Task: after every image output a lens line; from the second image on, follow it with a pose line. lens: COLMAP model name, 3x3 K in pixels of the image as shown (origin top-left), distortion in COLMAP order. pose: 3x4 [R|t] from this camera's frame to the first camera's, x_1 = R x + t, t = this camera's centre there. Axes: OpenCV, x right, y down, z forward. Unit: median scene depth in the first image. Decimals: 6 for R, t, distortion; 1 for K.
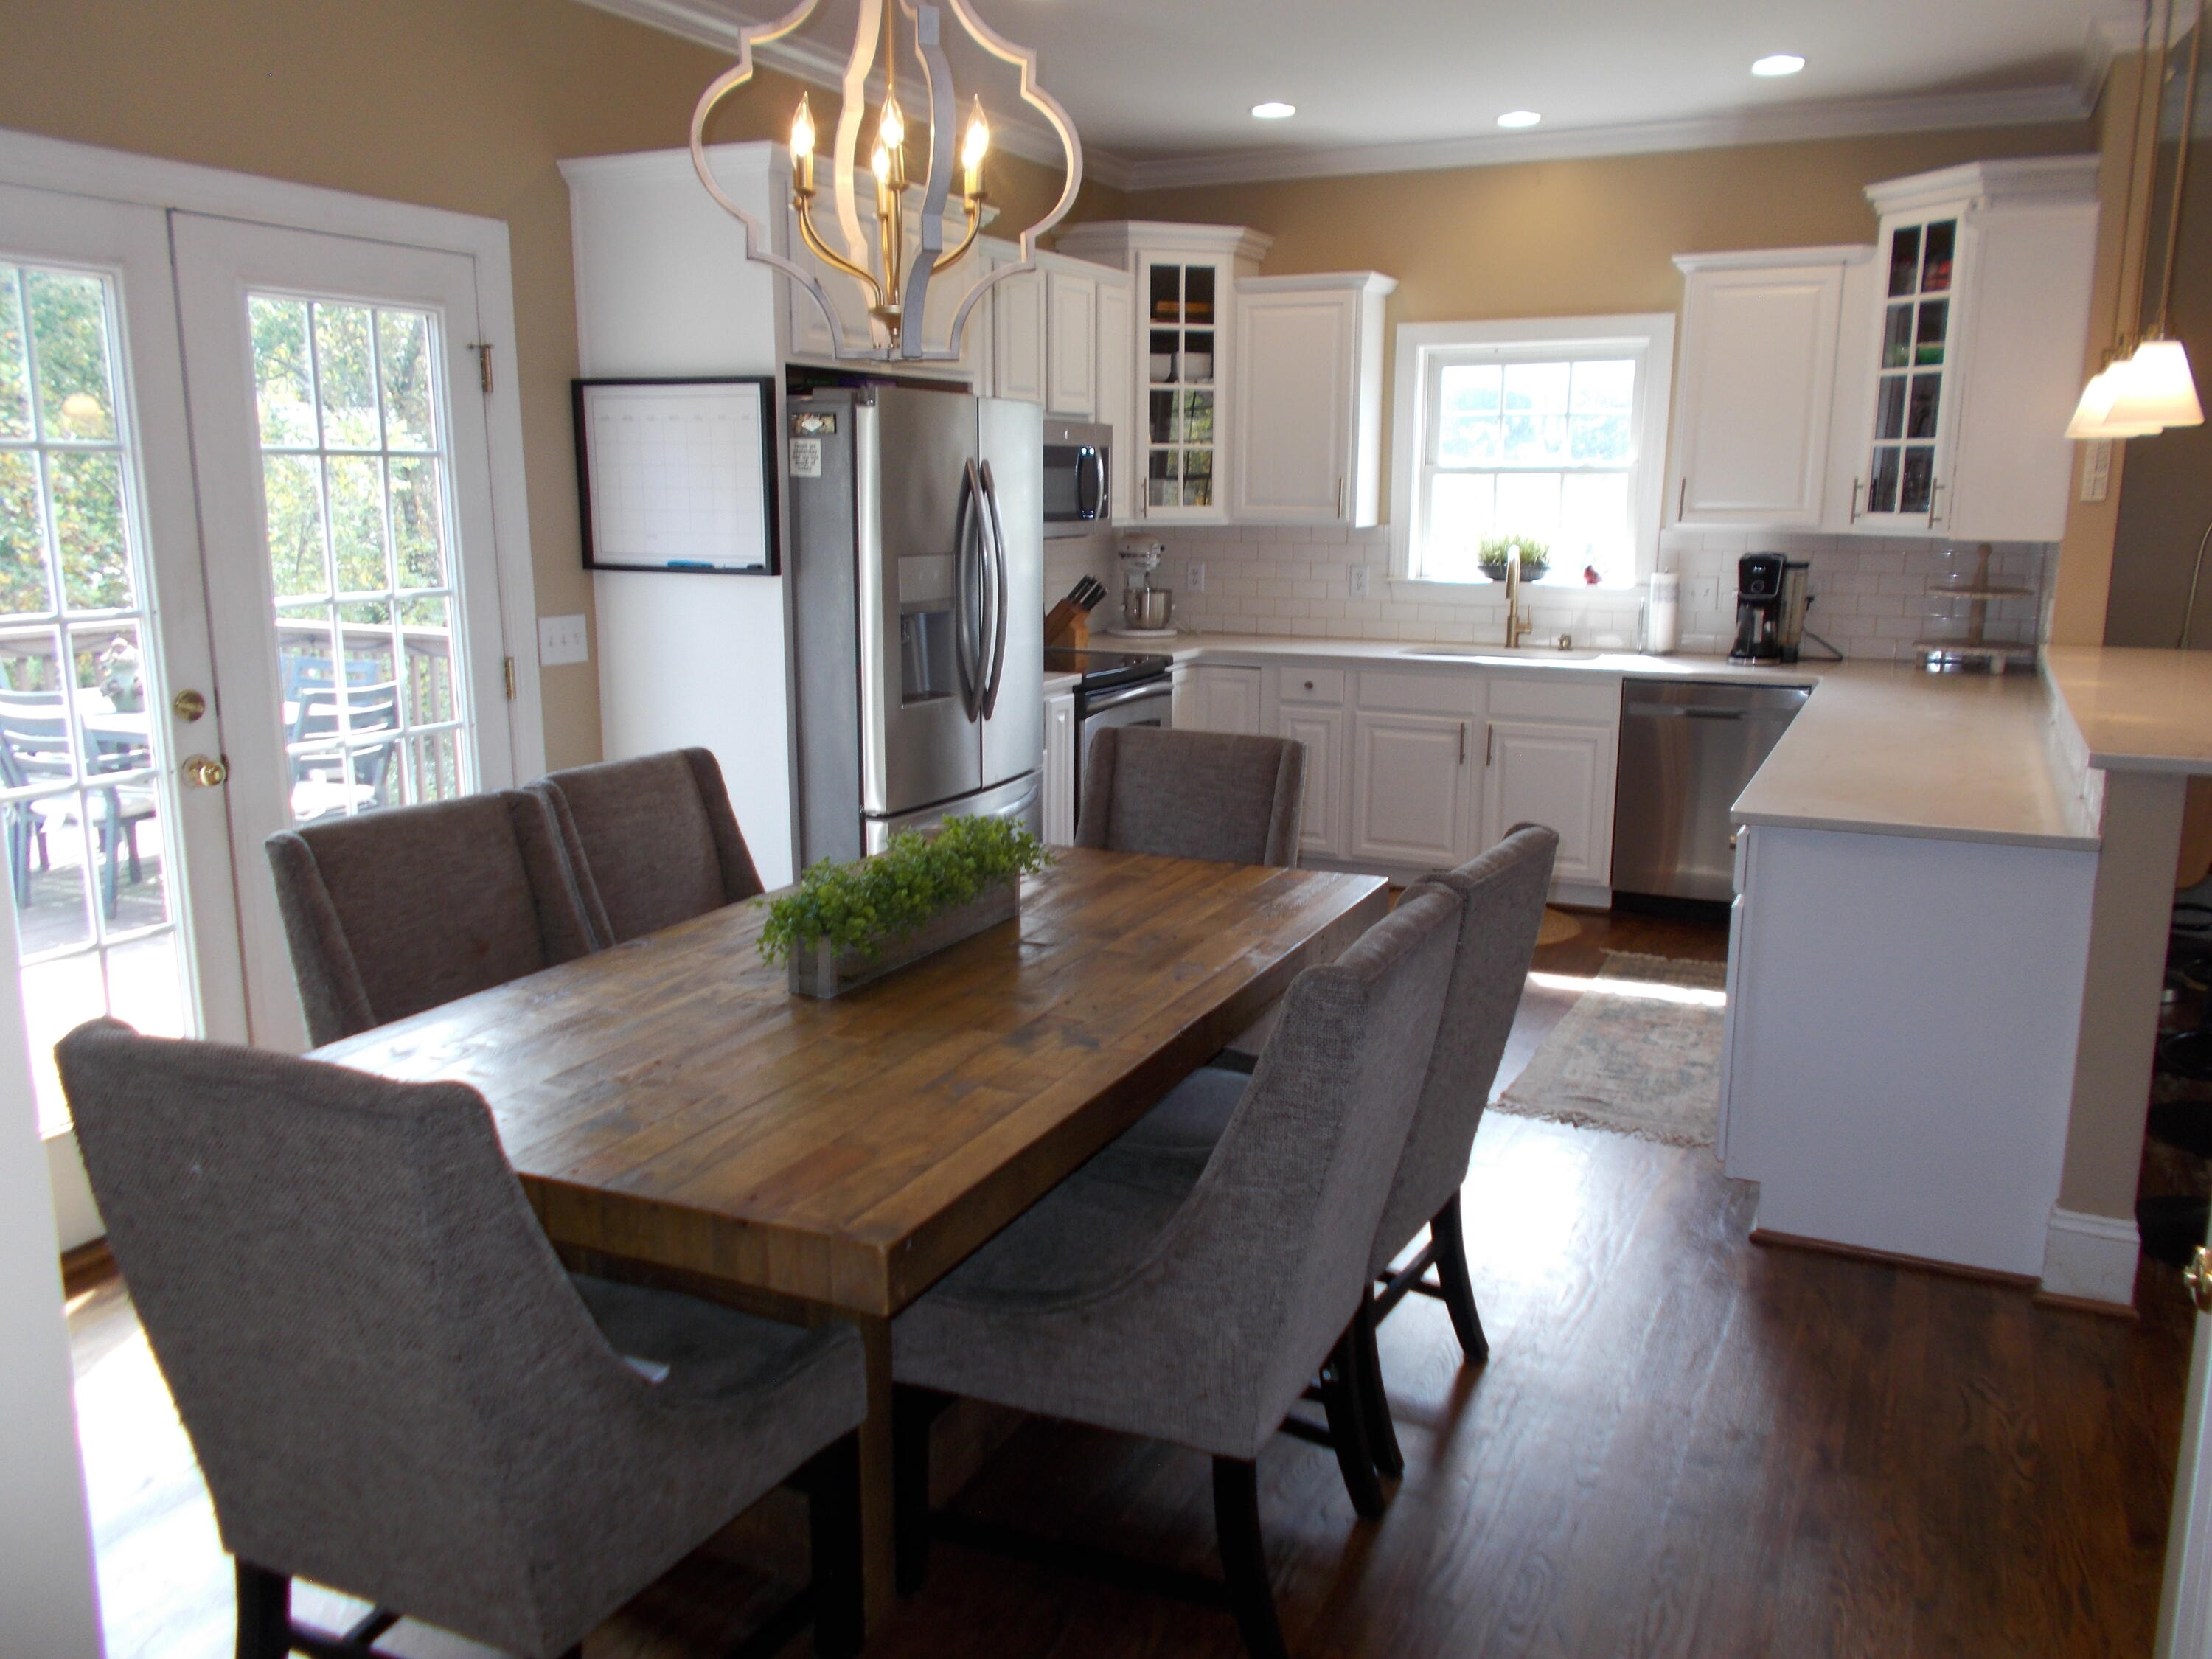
lens RADIAL K [[1746.0, 0, 1106.0], [0, 1746.0, 829.5], [0, 0, 1]] dist [0.051401, -0.054591]
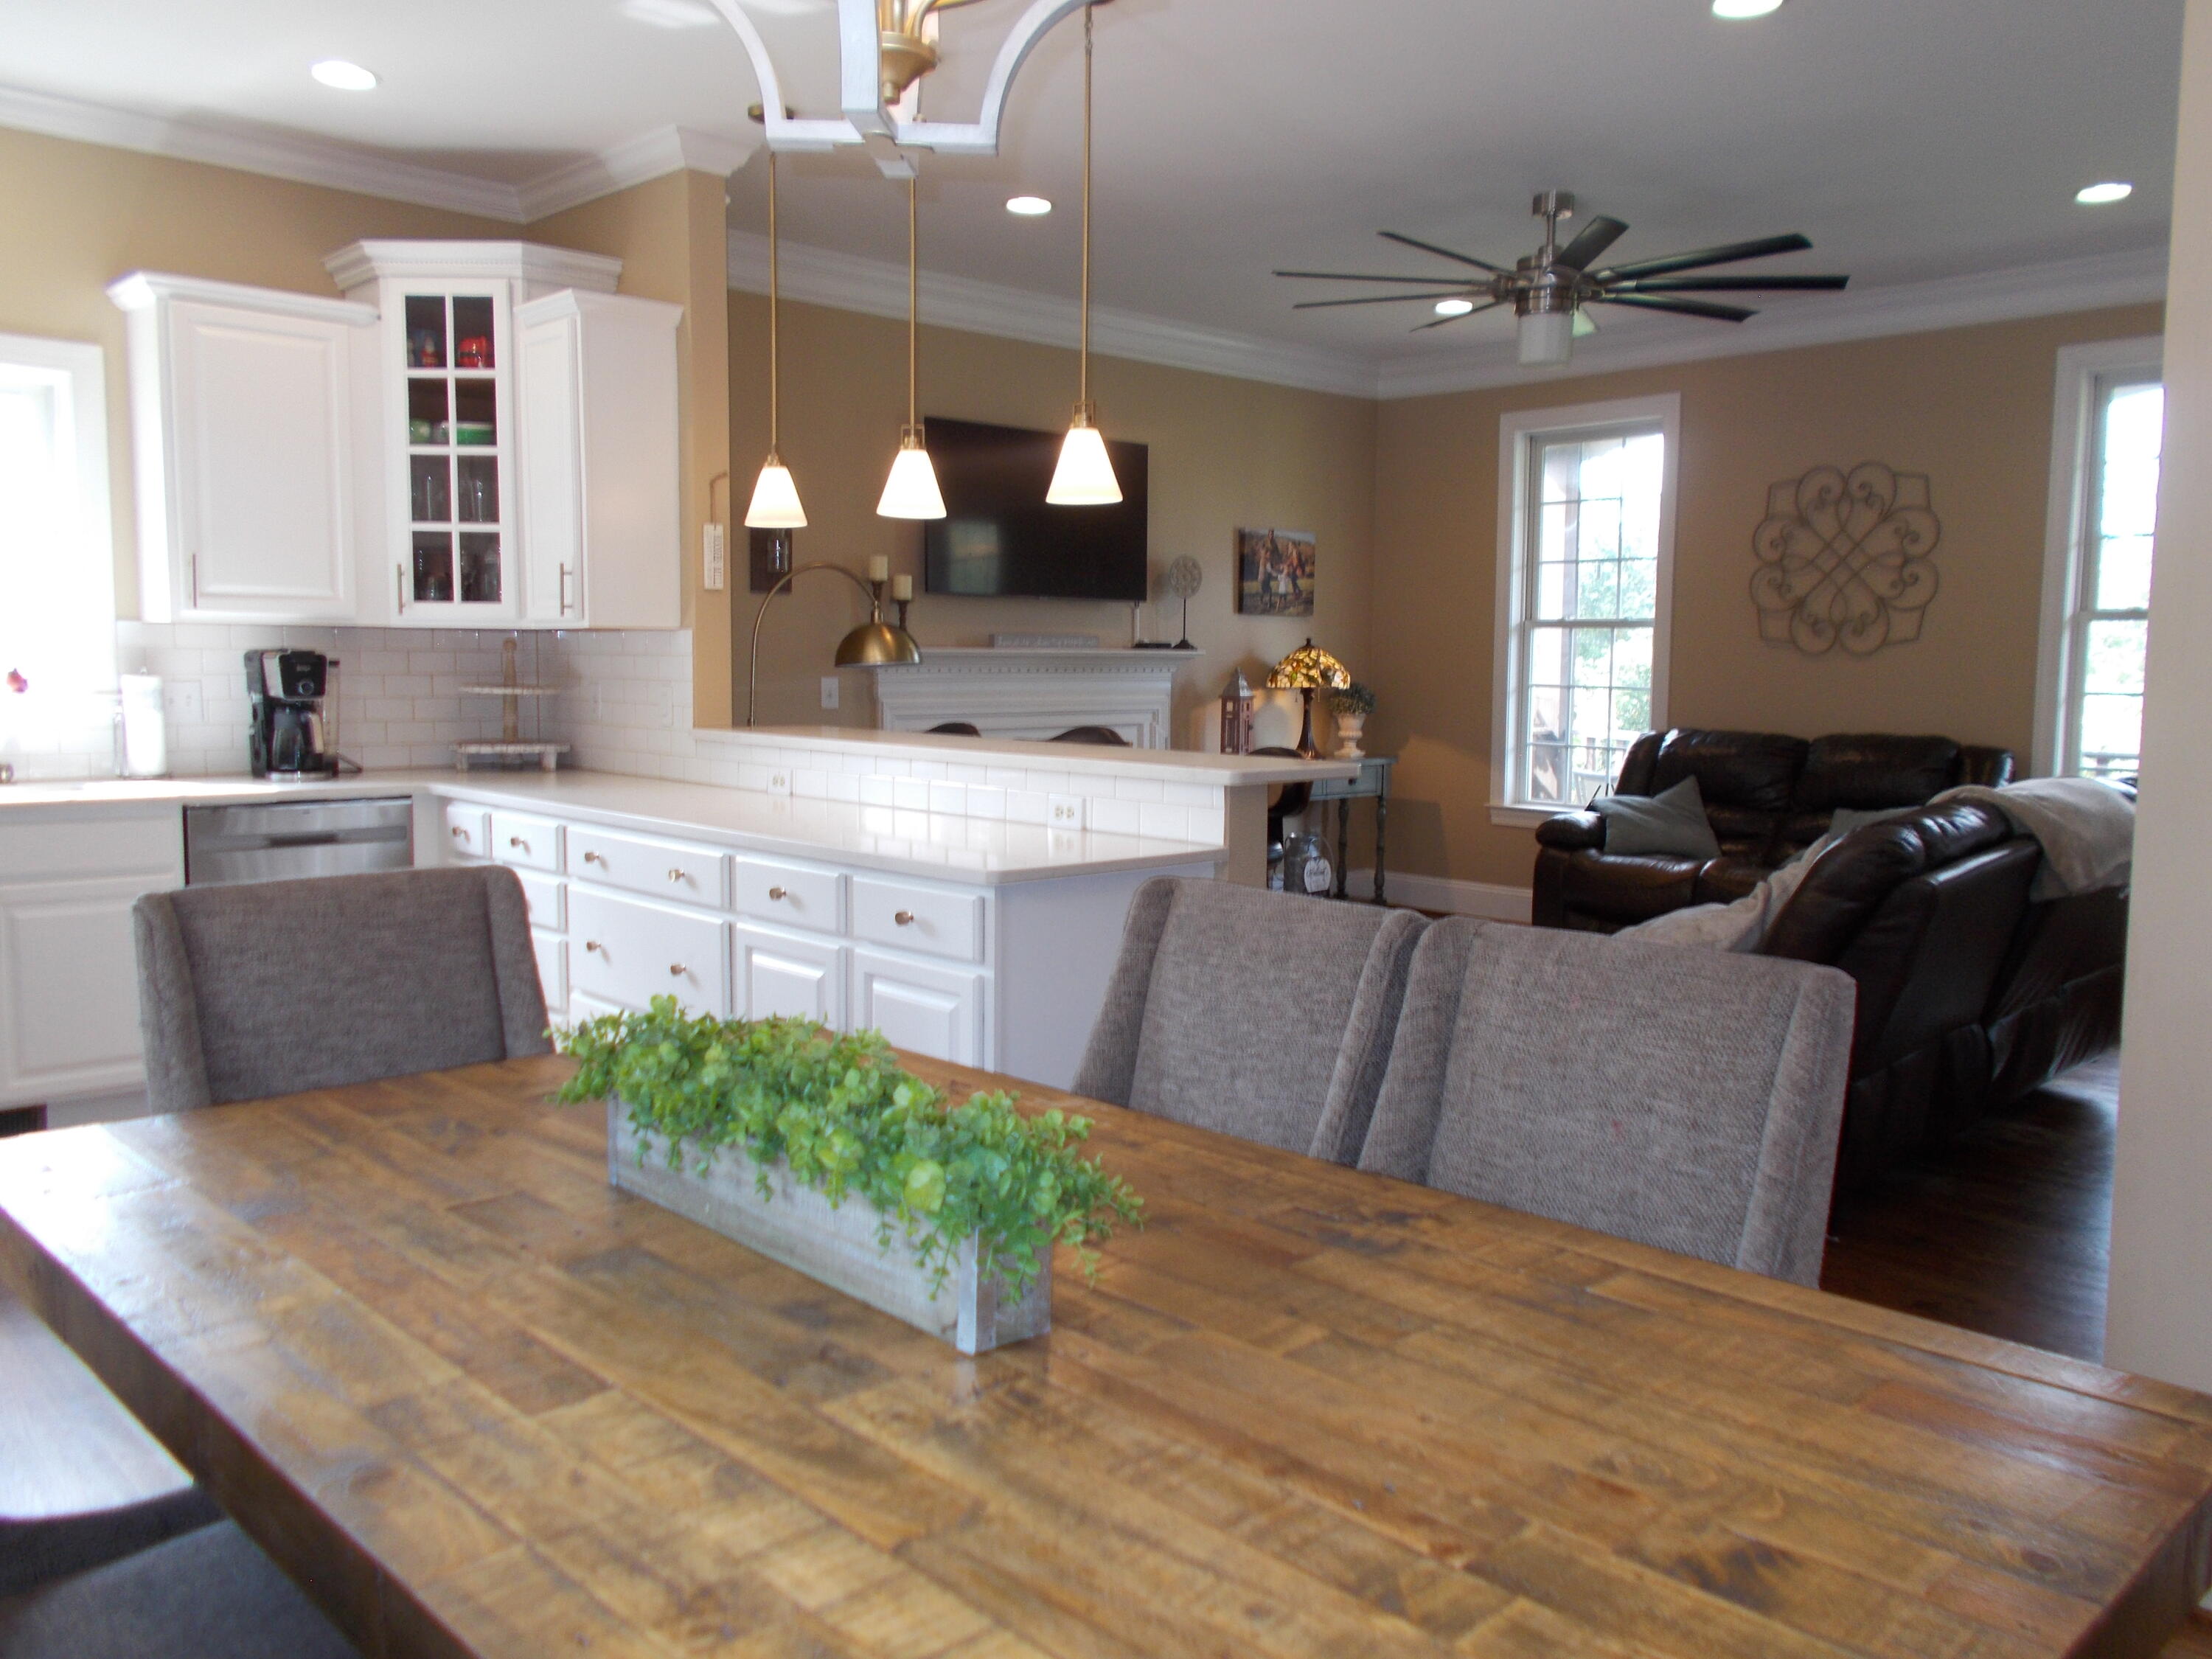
lens RADIAL K [[1766.1, 0, 1106.0], [0, 1766.1, 829.5], [0, 0, 1]] dist [0.068049, -0.065674]
pose [[0.362368, -0.089670, 0.927712, -0.300080], [0.172965, 0.984541, 0.027602, -0.029770], [-0.915845, 0.150460, 0.372276, 0.358481]]
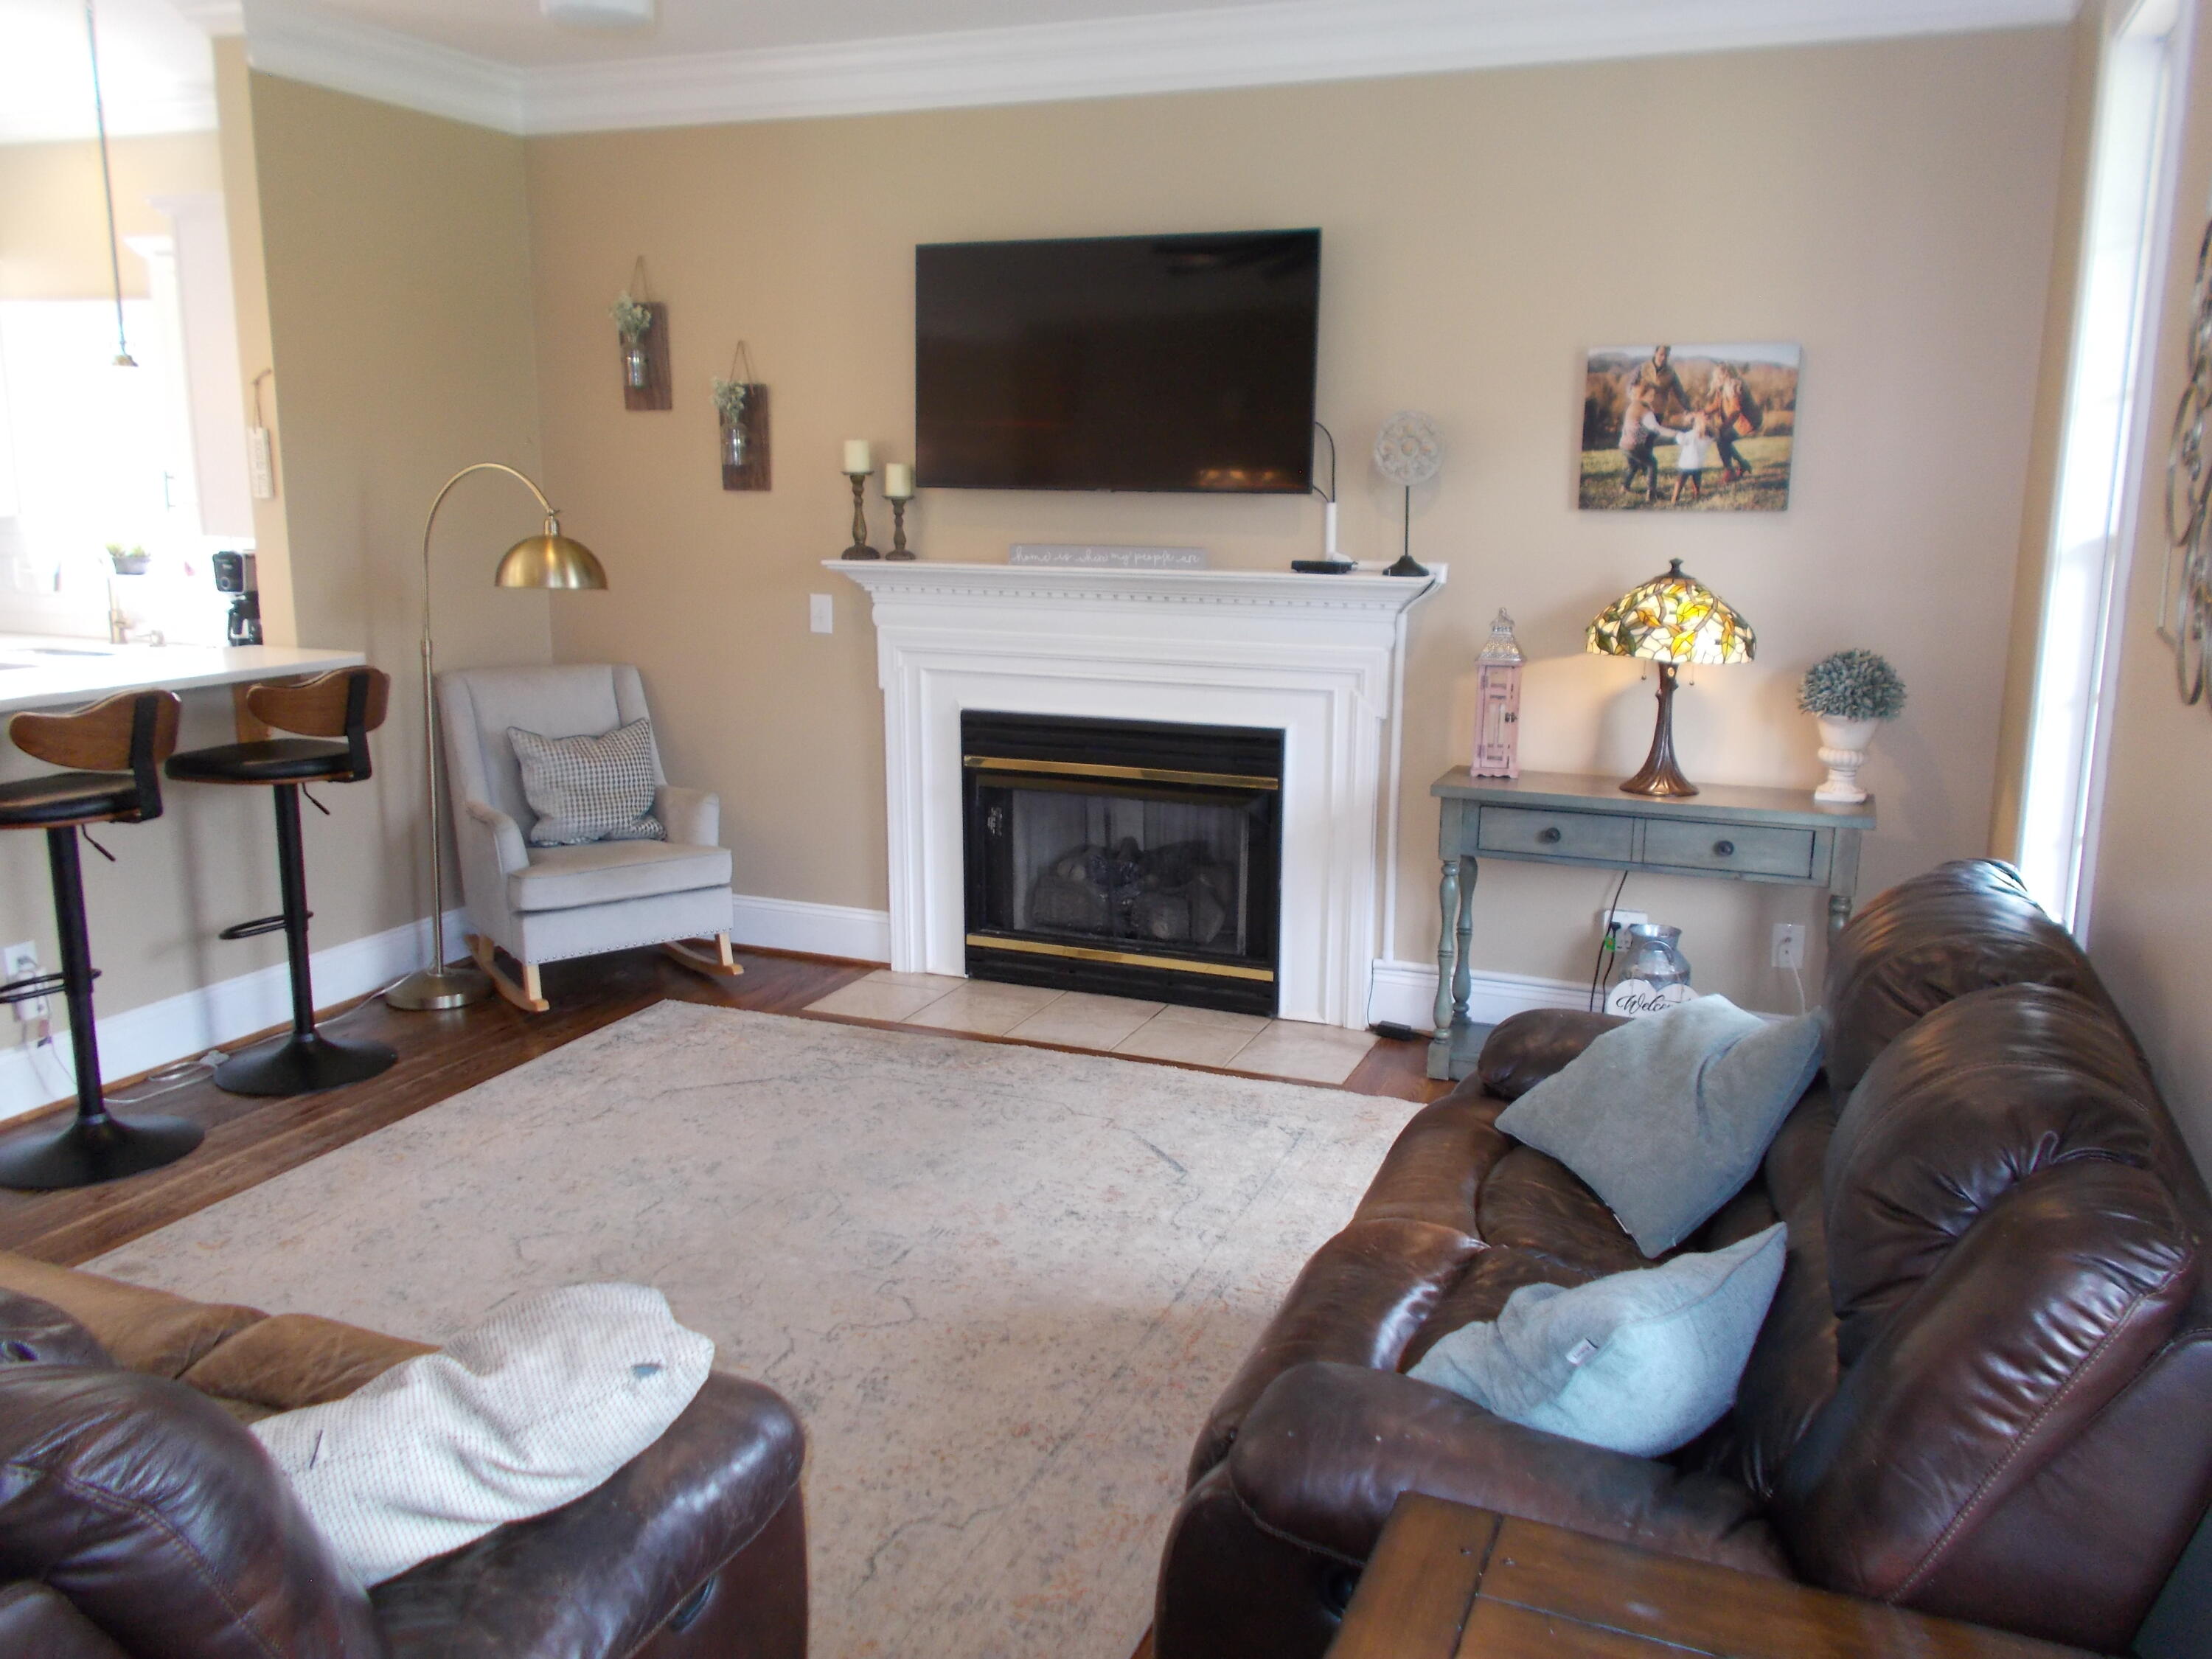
lens RADIAL K [[1766.1, 0, 1106.0], [0, 1766.1, 829.5], [0, 0, 1]] dist [0.068049, -0.065674]
pose [[0.998457, -0.001369, 0.055516, 0.840473], [0.001338, 0.999999, 0.000594, -0.002812], [-0.055517, -0.000519, 0.998458, -0.010985]]
